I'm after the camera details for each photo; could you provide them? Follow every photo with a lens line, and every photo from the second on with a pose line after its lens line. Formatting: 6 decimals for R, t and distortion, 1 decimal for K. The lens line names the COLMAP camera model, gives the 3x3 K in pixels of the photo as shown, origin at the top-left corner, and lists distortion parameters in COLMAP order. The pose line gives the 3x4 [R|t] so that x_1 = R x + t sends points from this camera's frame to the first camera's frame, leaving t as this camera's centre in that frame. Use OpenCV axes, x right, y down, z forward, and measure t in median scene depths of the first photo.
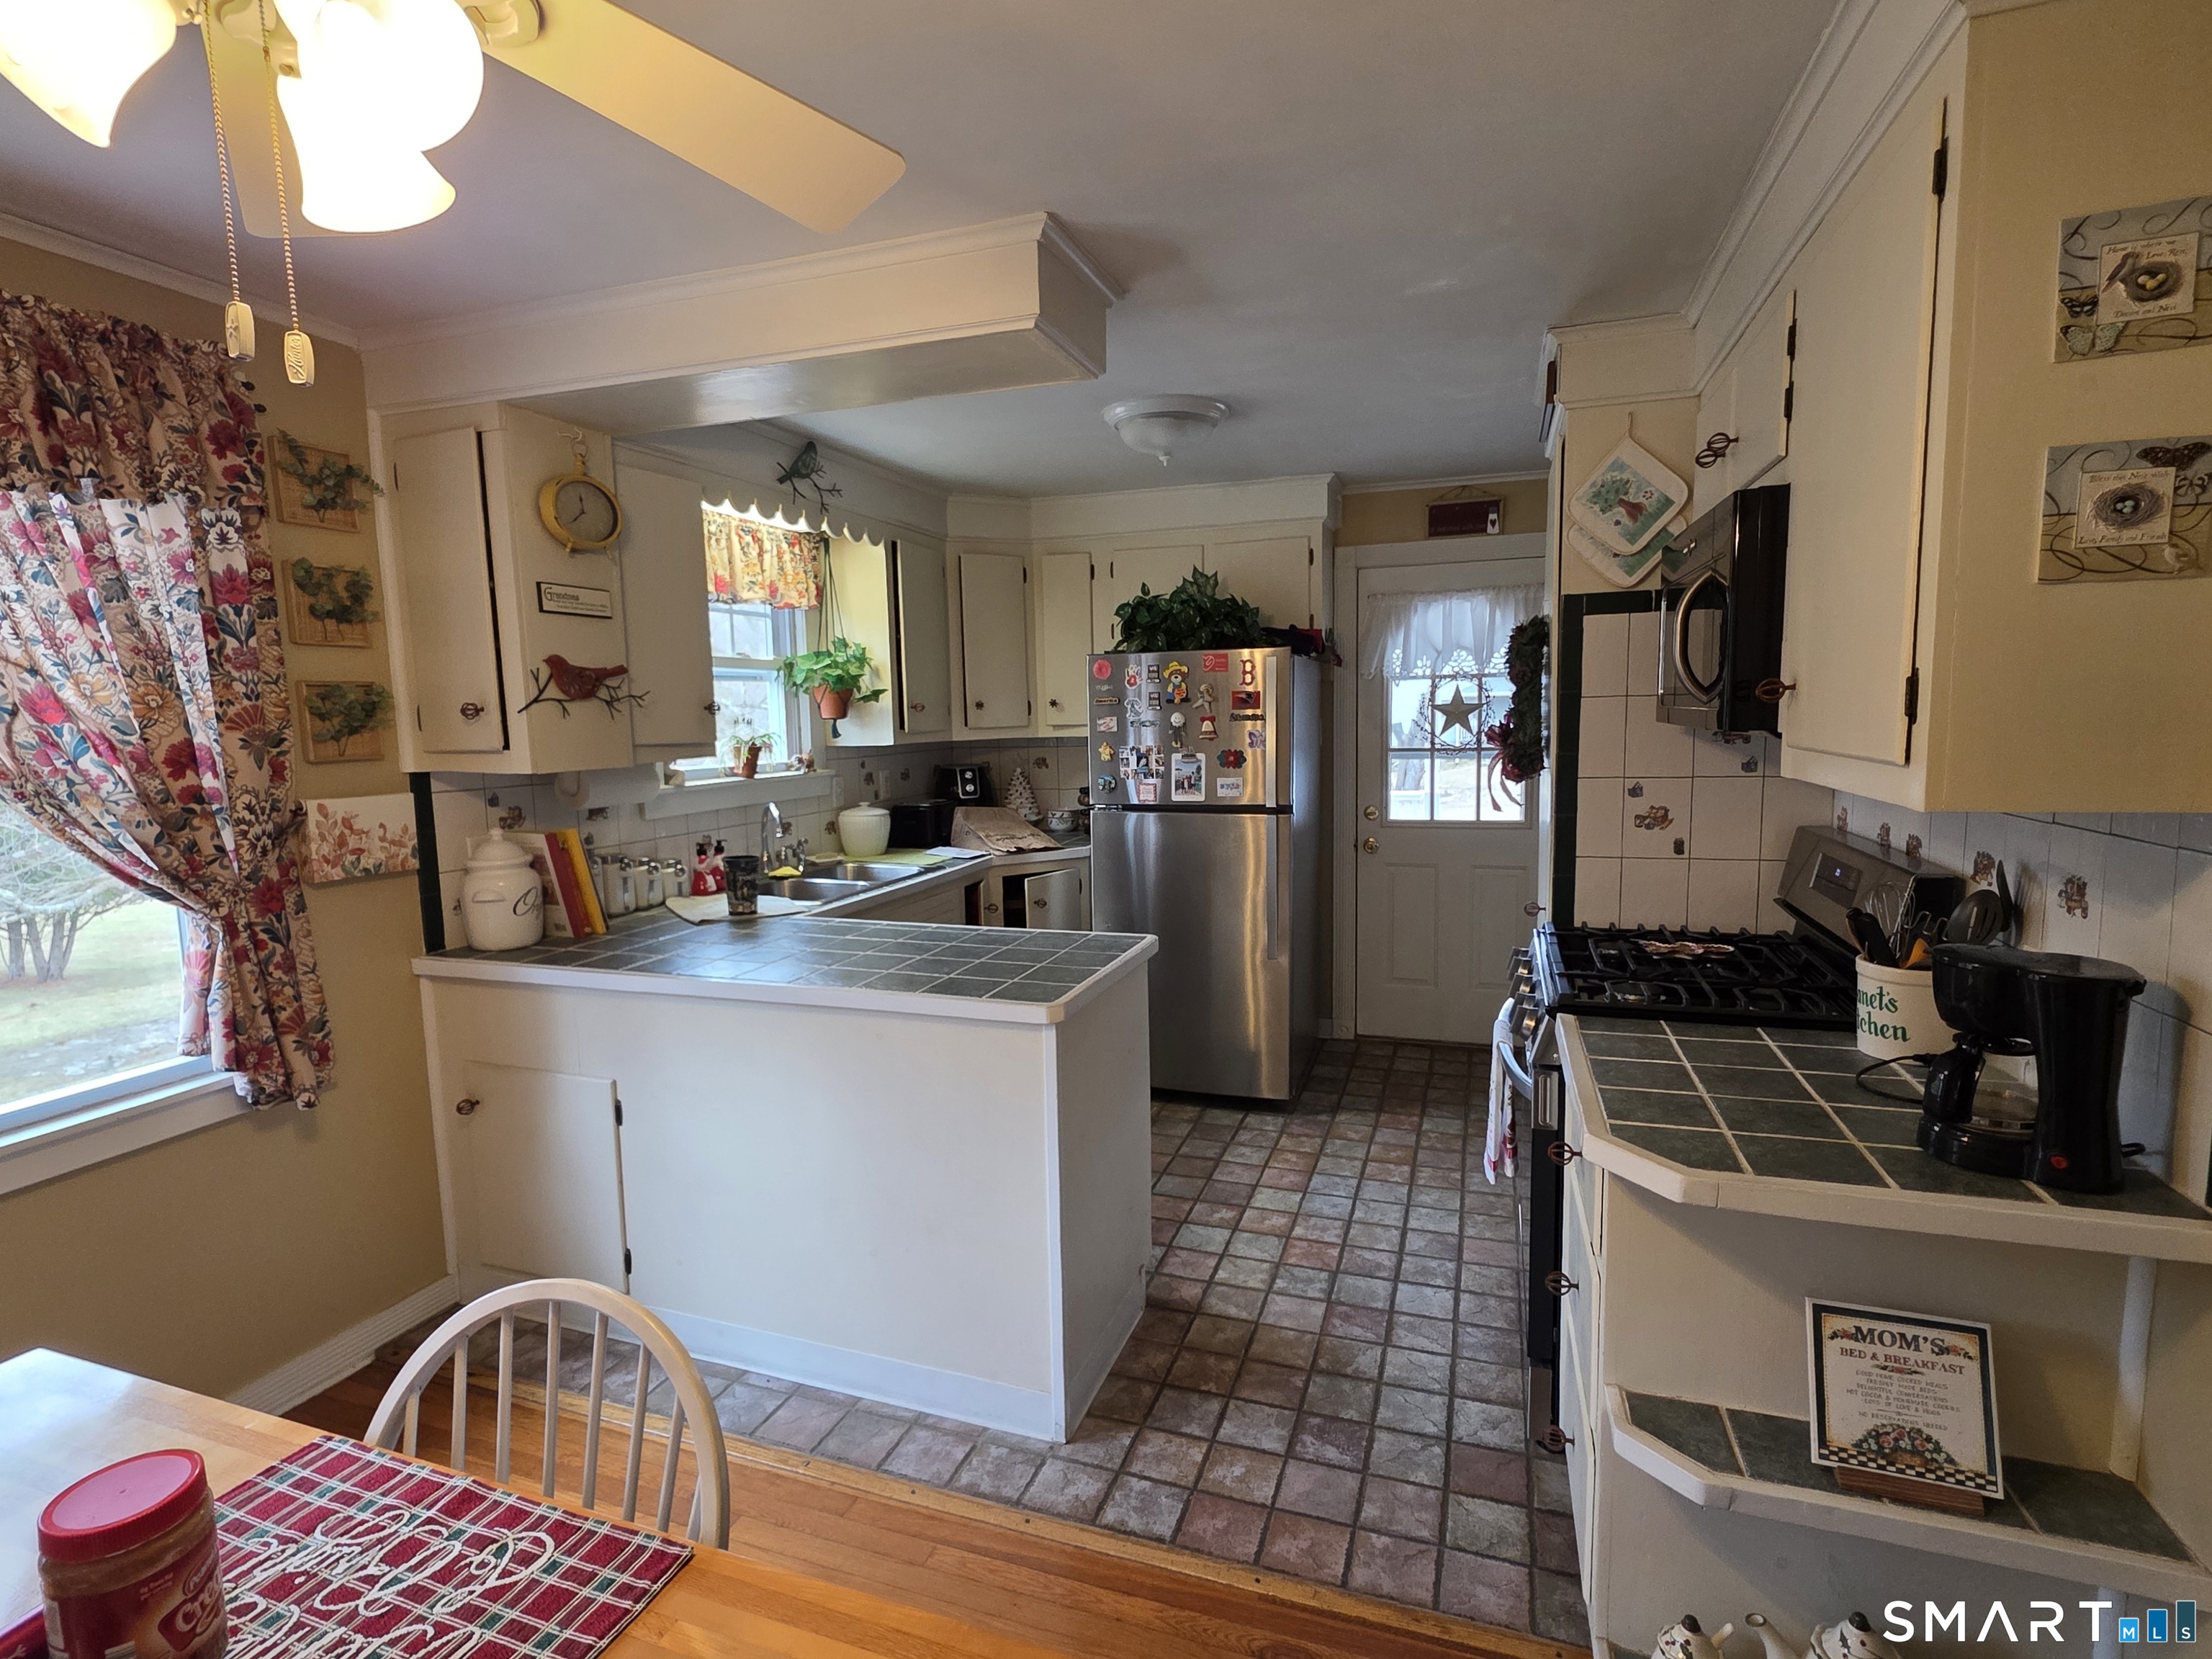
lens RADIAL K [[1095.1, 0, 1099.6], [0, 1095.1, 837.8], [0, 0, 1]] dist [0.003464, -0.001601]
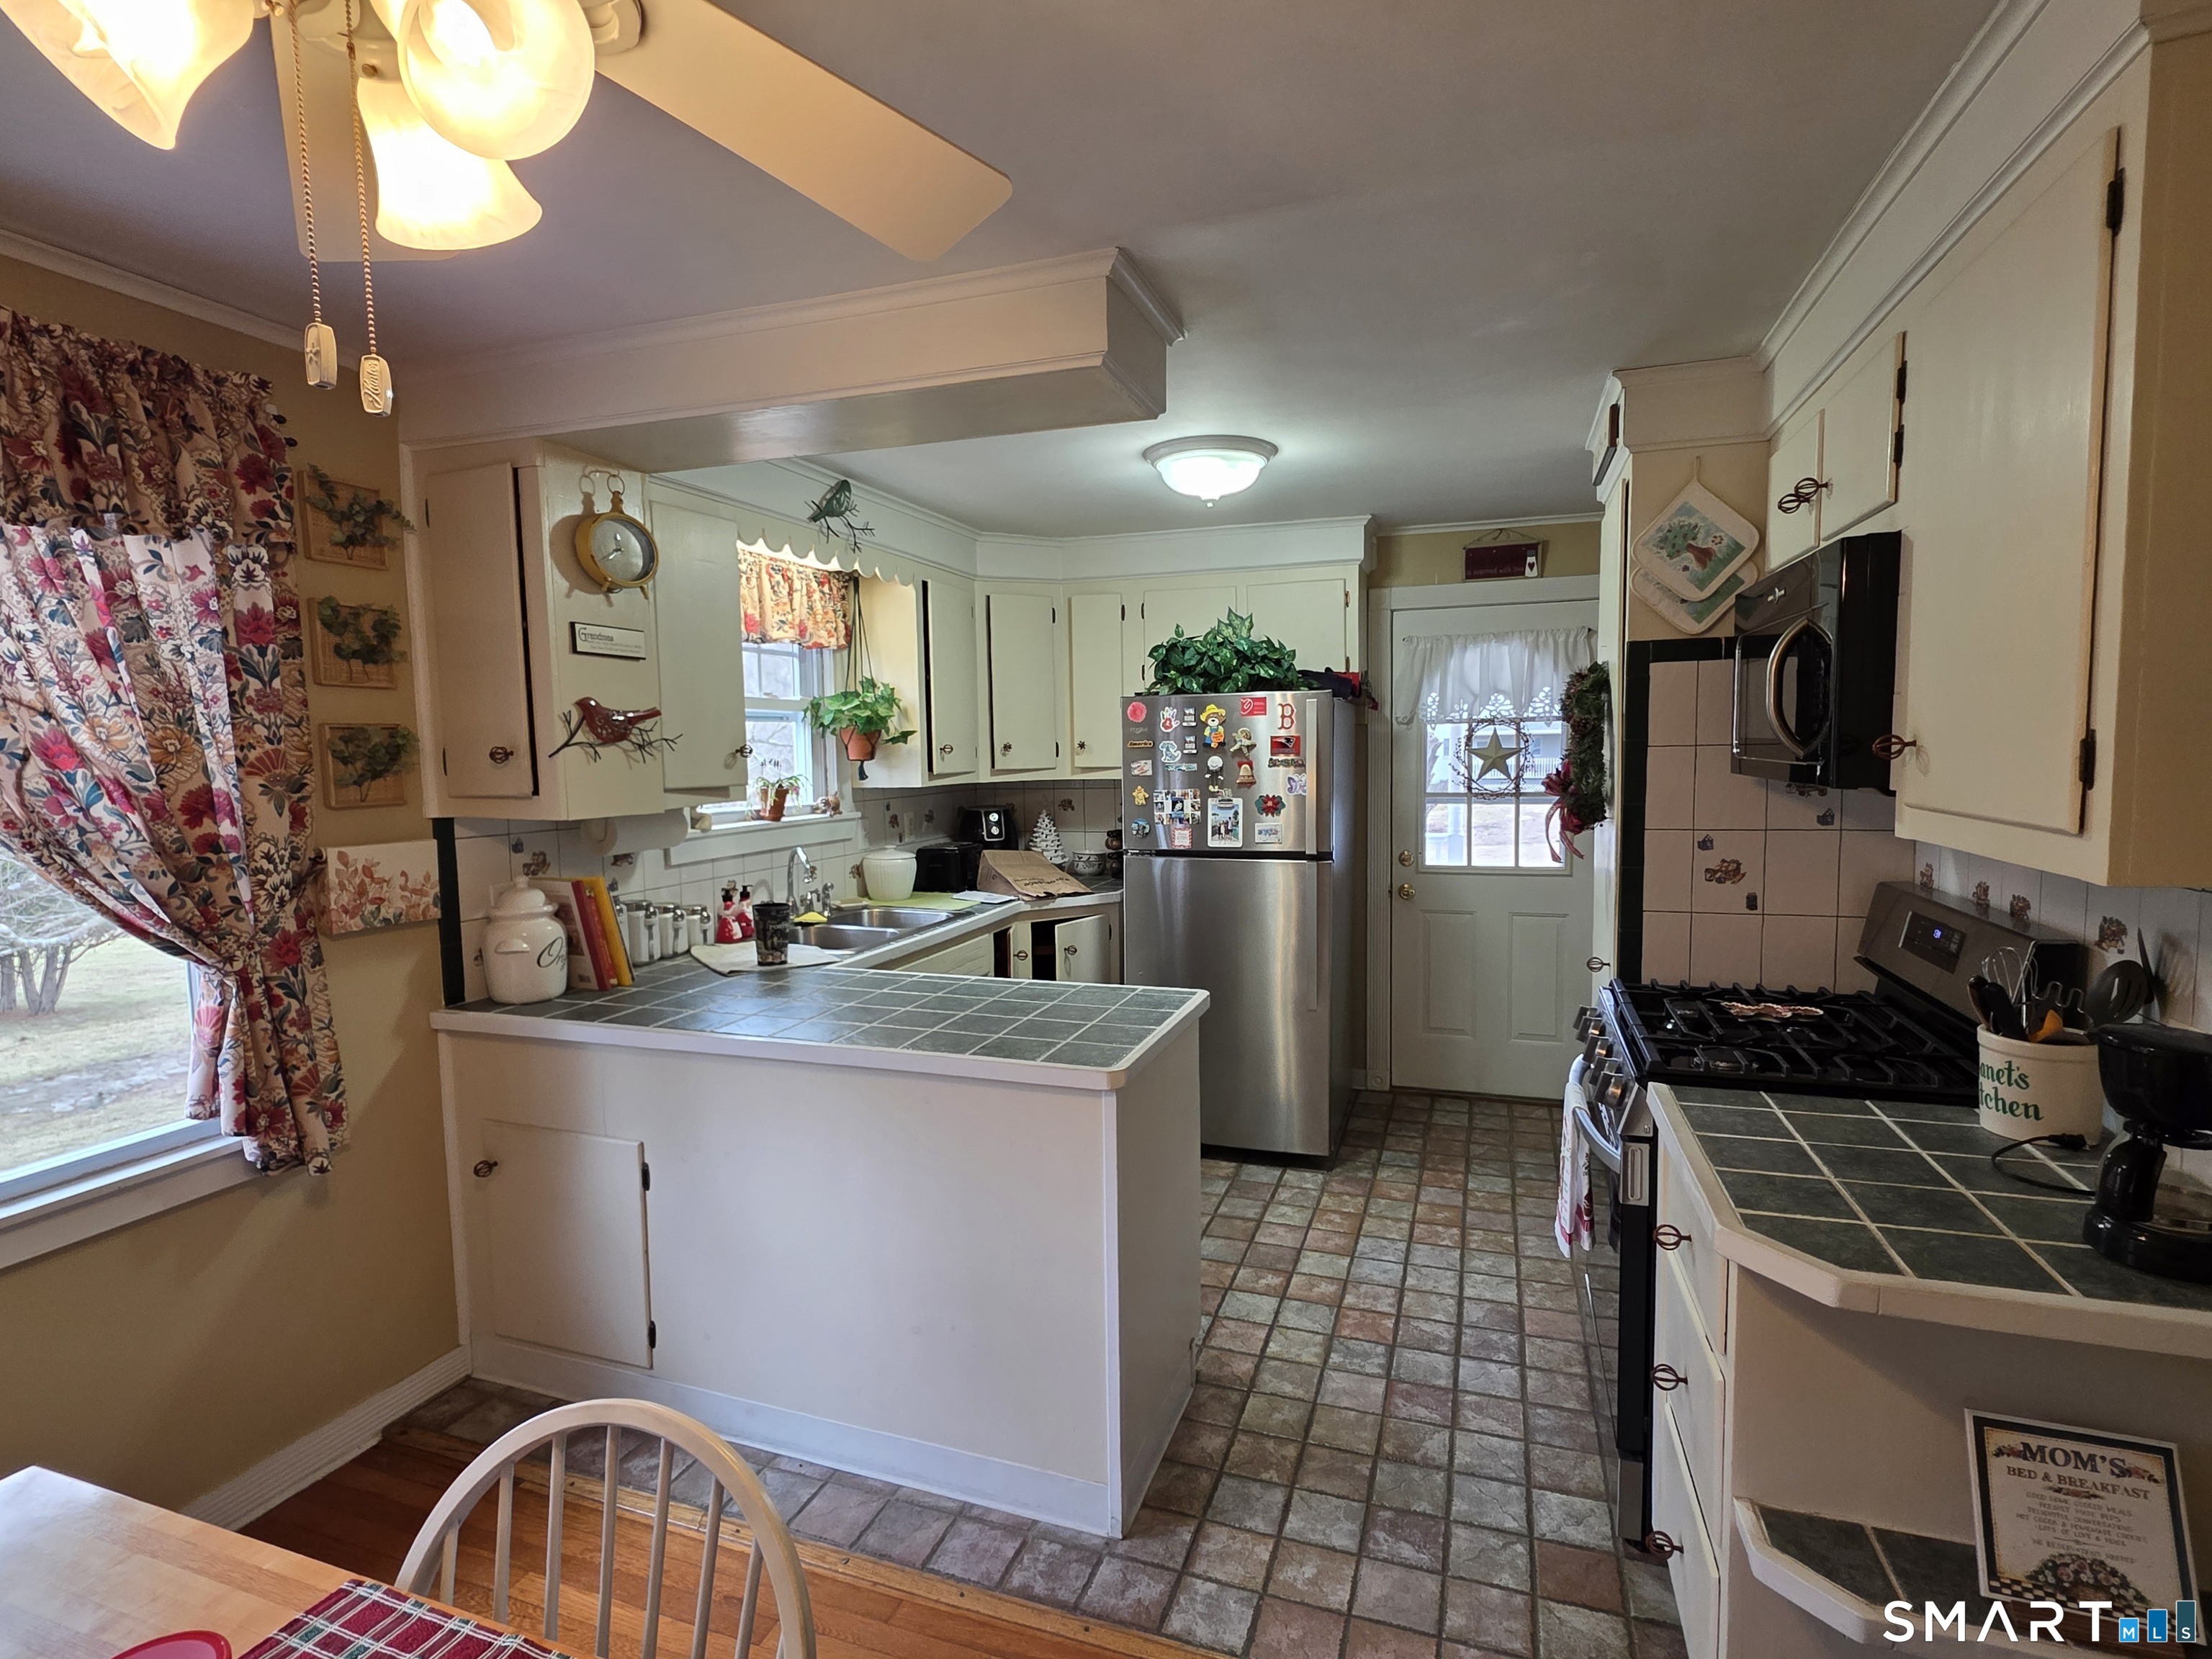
lens RADIAL K [[1097.1, 0, 1107.9], [0, 1097.1, 839.9], [0, 0, 1]] dist [-0.000371, -0.000355]
pose [[0.999973, 0.005227, 0.005086, -0.046466], [-0.005066, 0.999501, -0.031167, -0.014483], [-0.005246, 0.031141, 0.999501, 0.040132]]
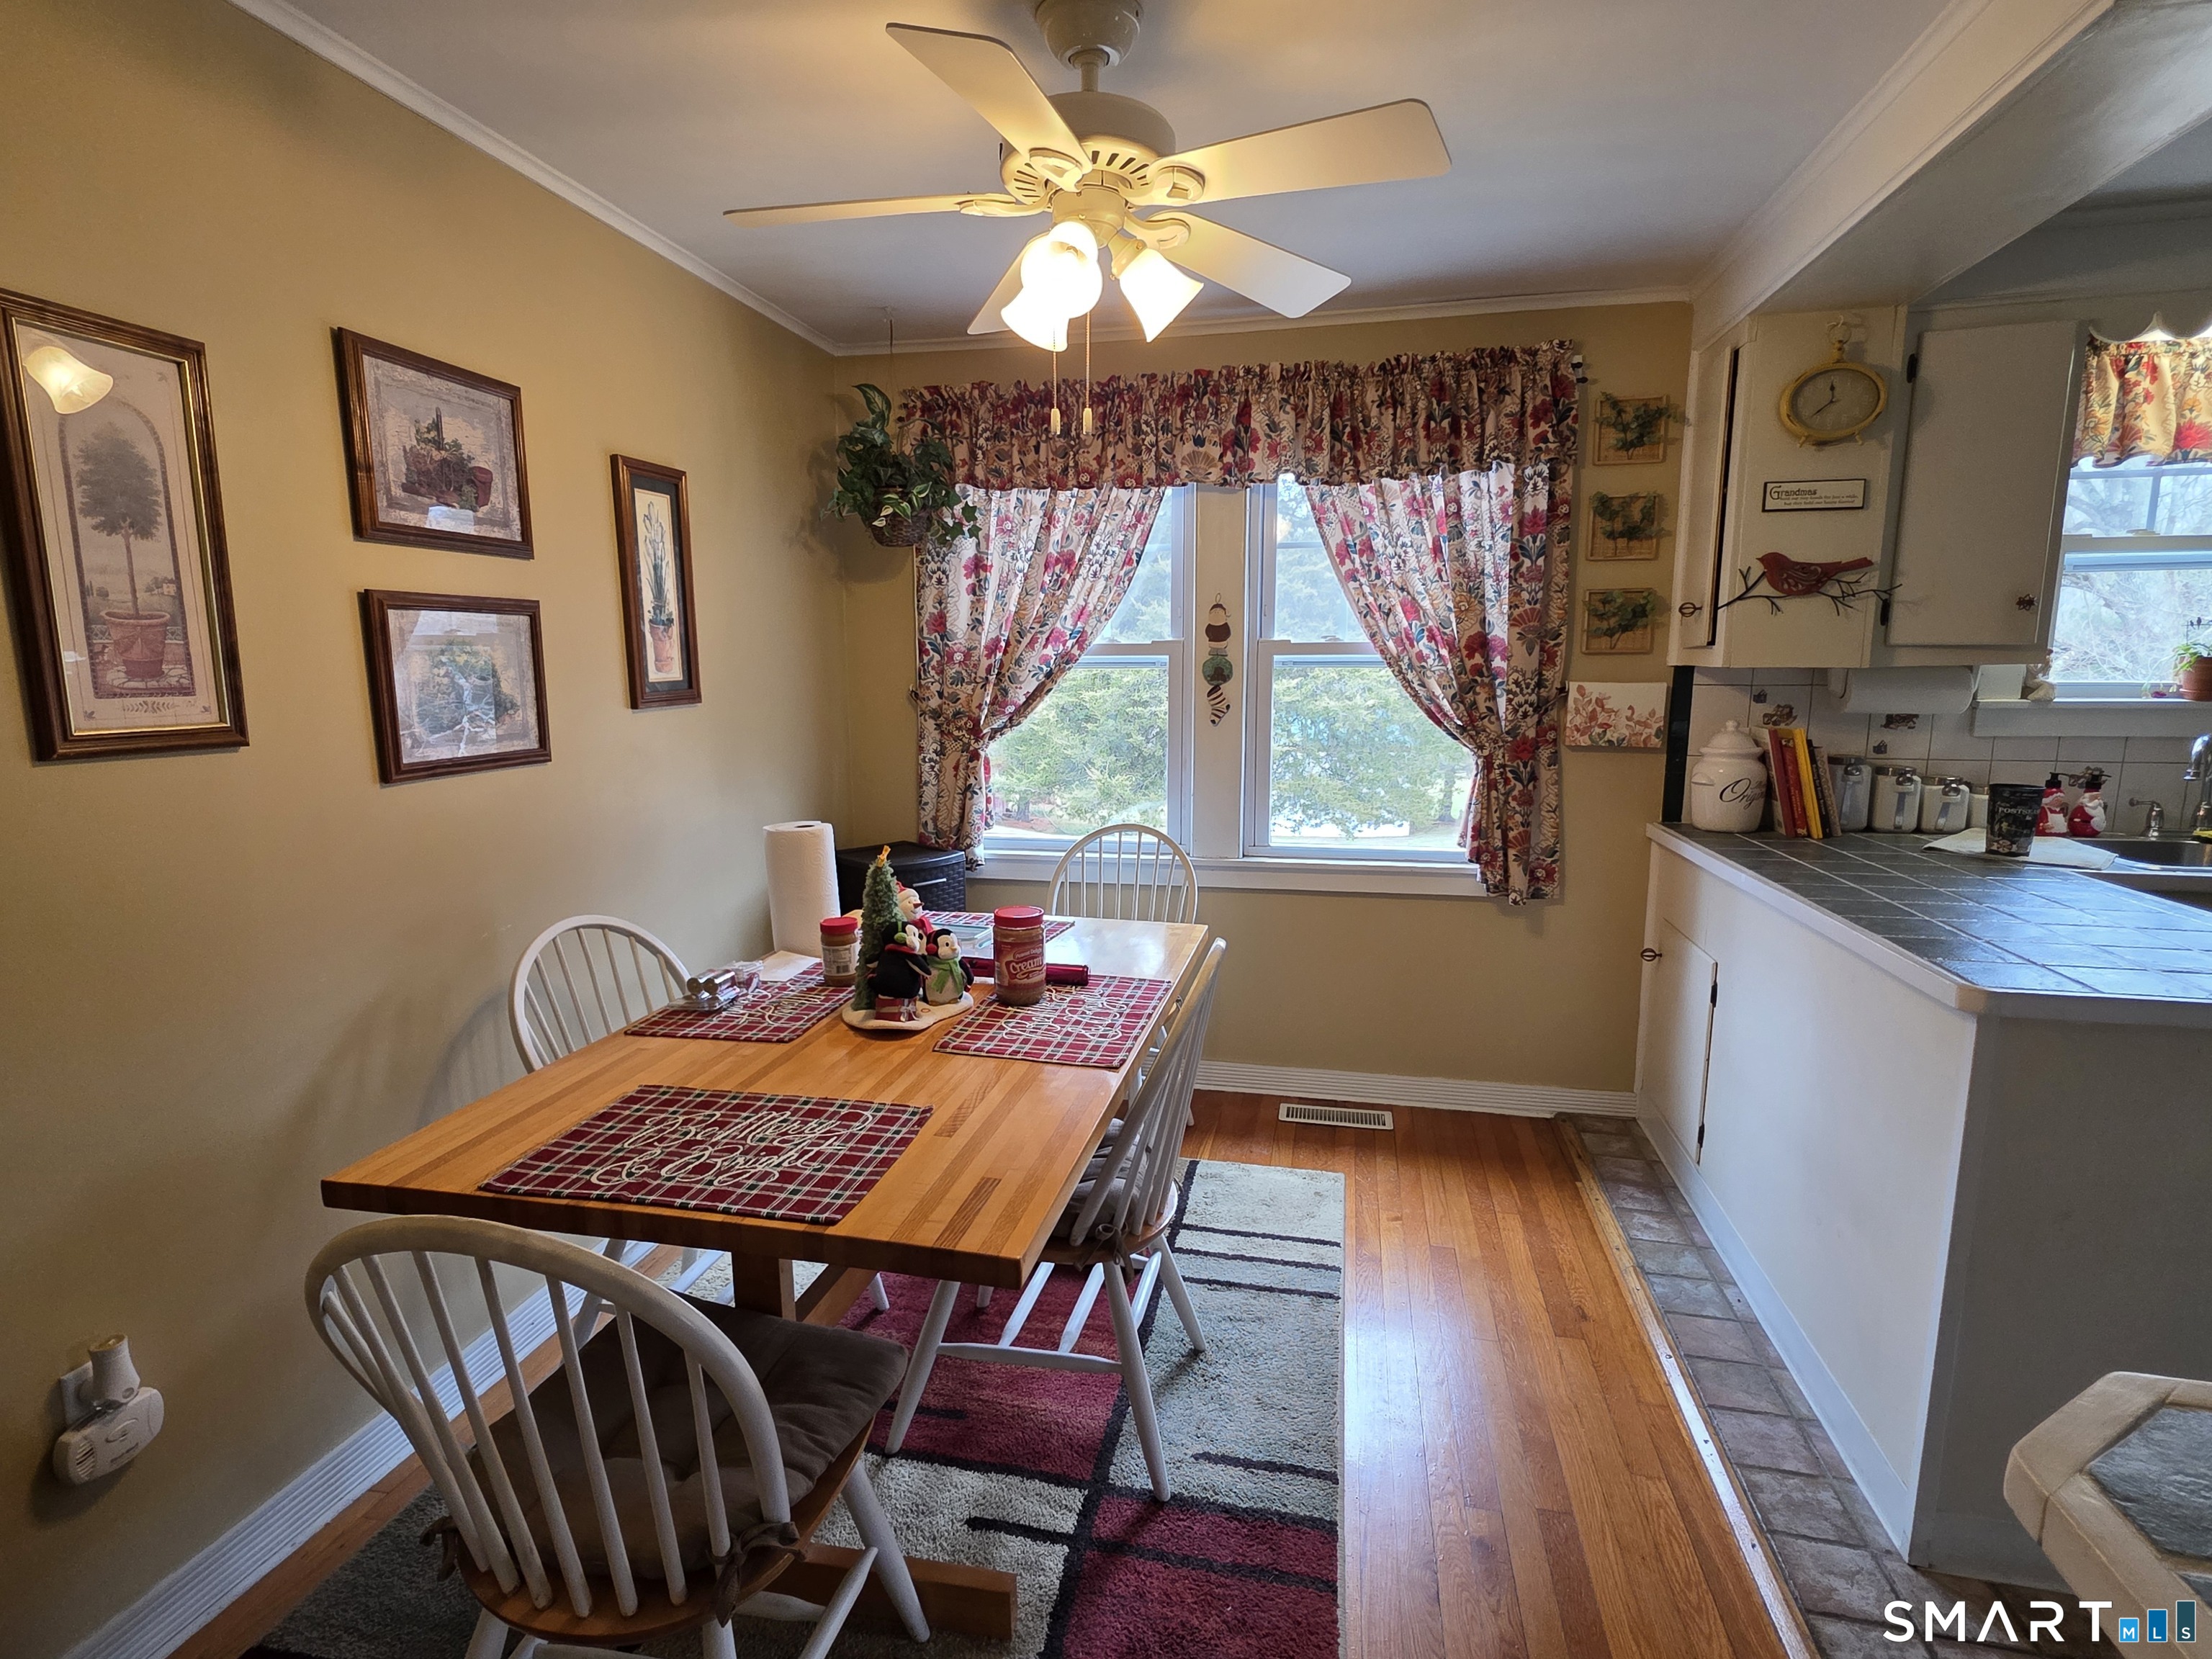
lens RADIAL K [[1095.1, 0, 1099.6], [0, 1095.1, 837.8], [0, 0, 1]] dist [0.003464, -0.001601]
pose [[0.118218, 0.173844, -0.977652, 0.514194], [-0.114087, 0.980414, 0.160540, 0.002907], [0.986412, 0.092558, 0.135735, 0.276819]]
